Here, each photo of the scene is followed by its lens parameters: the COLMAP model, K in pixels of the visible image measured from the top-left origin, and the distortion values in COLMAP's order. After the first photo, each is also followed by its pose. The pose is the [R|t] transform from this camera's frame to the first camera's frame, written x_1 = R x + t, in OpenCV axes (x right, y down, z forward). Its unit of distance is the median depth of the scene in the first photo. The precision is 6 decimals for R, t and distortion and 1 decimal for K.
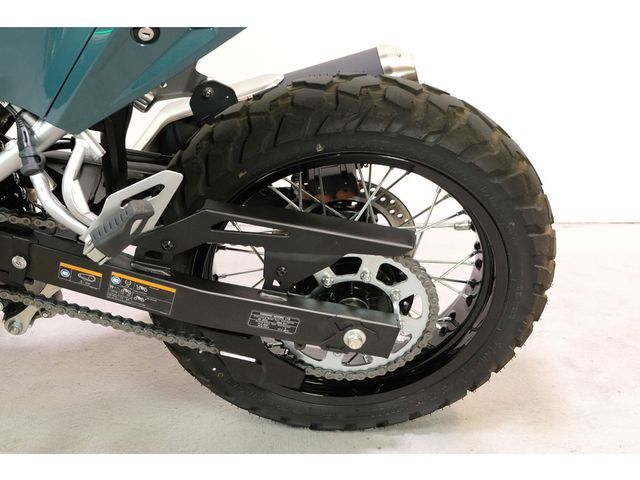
lens RADIAL K [[888.5, 0, 320.0], [0, 888.5, 240.0], [0, 0, 1]] dist [0.008908, -0.011940]
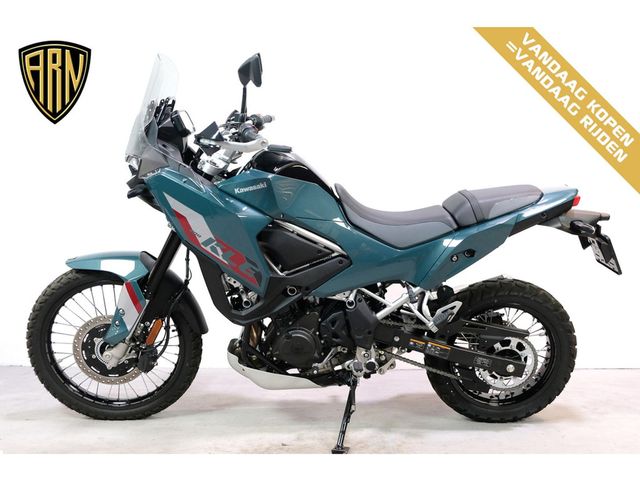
lens RADIAL K [[888.5, 0, 320.0], [0, 888.5, 240.0], [0, 0, 1]] dist [0.008908, -0.011940]
pose [[0.999623, -0.001428, 0.027414, -0.666768], [0.010828, 0.938176, -0.345990, 0.725450], [-0.025225, 0.346157, 0.937837, -1.844687]]
